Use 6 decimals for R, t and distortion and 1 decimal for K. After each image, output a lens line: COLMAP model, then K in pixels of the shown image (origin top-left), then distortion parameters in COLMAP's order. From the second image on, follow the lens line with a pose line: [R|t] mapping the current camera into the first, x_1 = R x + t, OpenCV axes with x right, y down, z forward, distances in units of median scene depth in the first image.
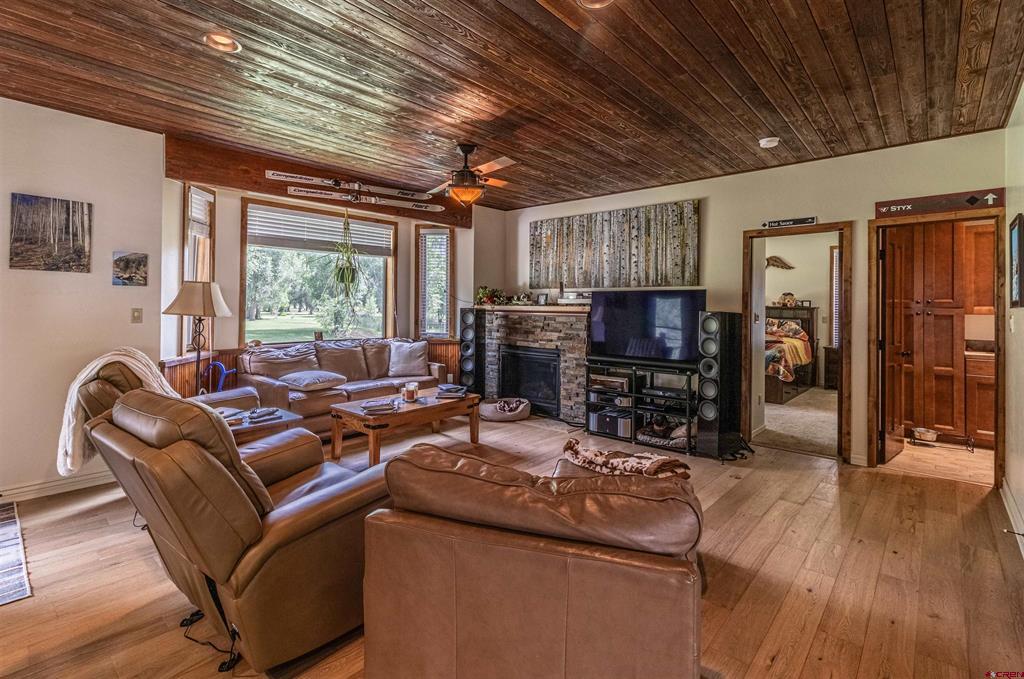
lens RADIAL K [[472.3, 0, 513.2], [0, 472.3, 304.2], [0, 0, 1]] dist [0.000828, 0.001694]
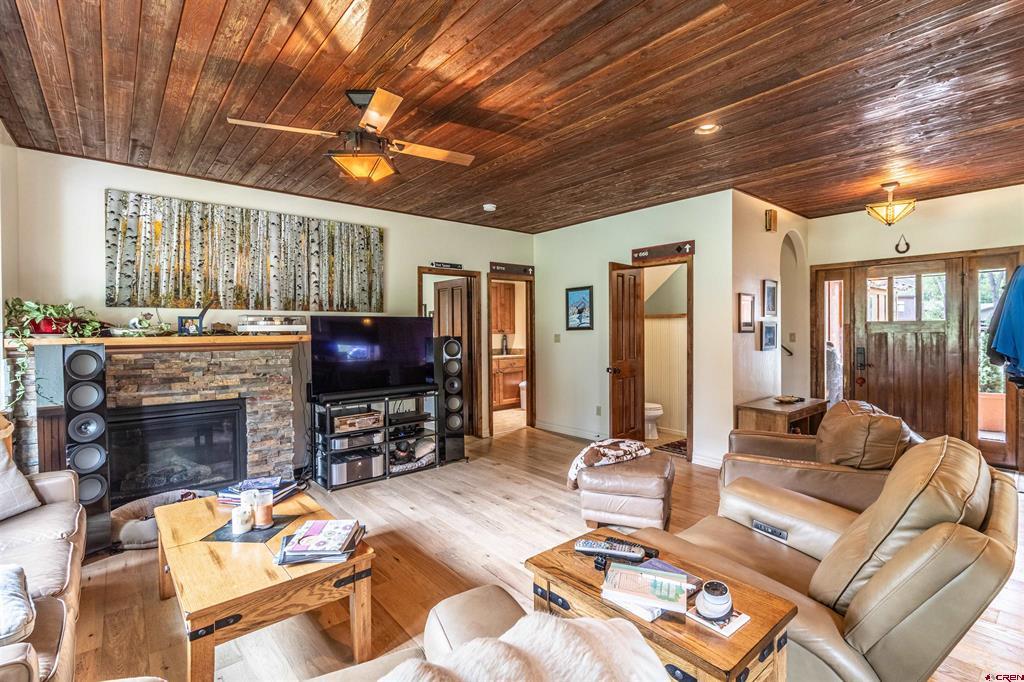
lens RADIAL K [[472.3, 0, 511.3], [0, 472.3, 332.2], [0, 0, 1]] dist [0.000828, 0.001694]
pose [[0.157383, -0.018648, 0.987361, -0.530425], [0.003992, 0.999826, 0.018247, -0.011992], [-0.987529, 0.001070, 0.157430, 0.507066]]
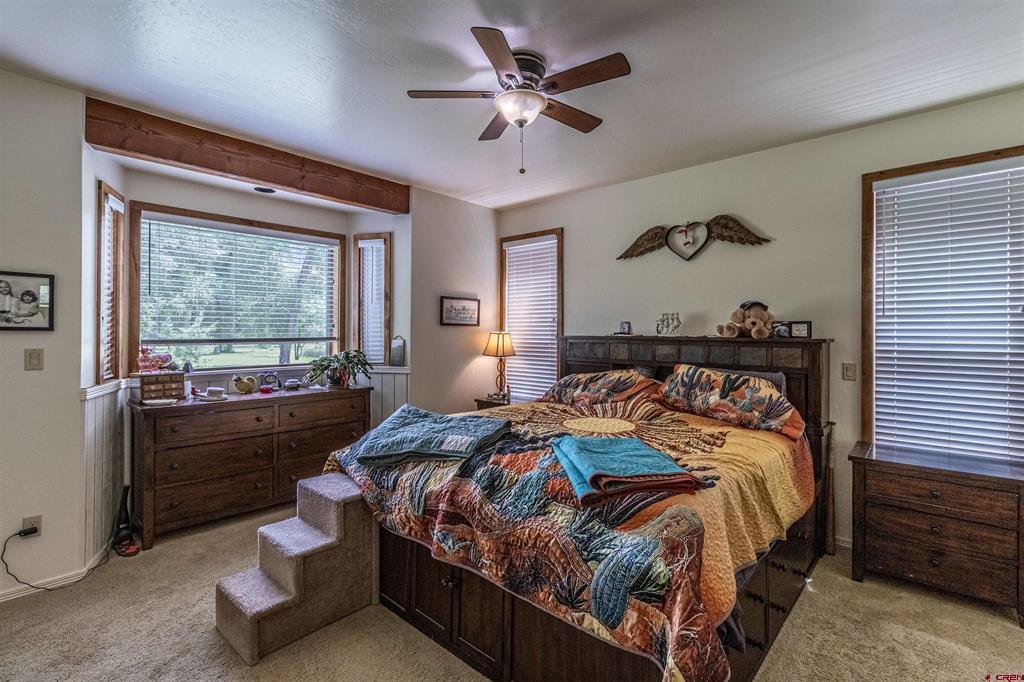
lens RADIAL K [[472.3, 0, 517.5], [0, 472.3, 334.7], [0, 0, 1]] dist [0.000828, 0.001694]
pose [[0.999921, -0.012512, 0.001041, 0.580559], [0.012505, 0.999903, 0.006086, -0.003133], [-0.001117, -0.006072, 0.999981, 0.916608]]
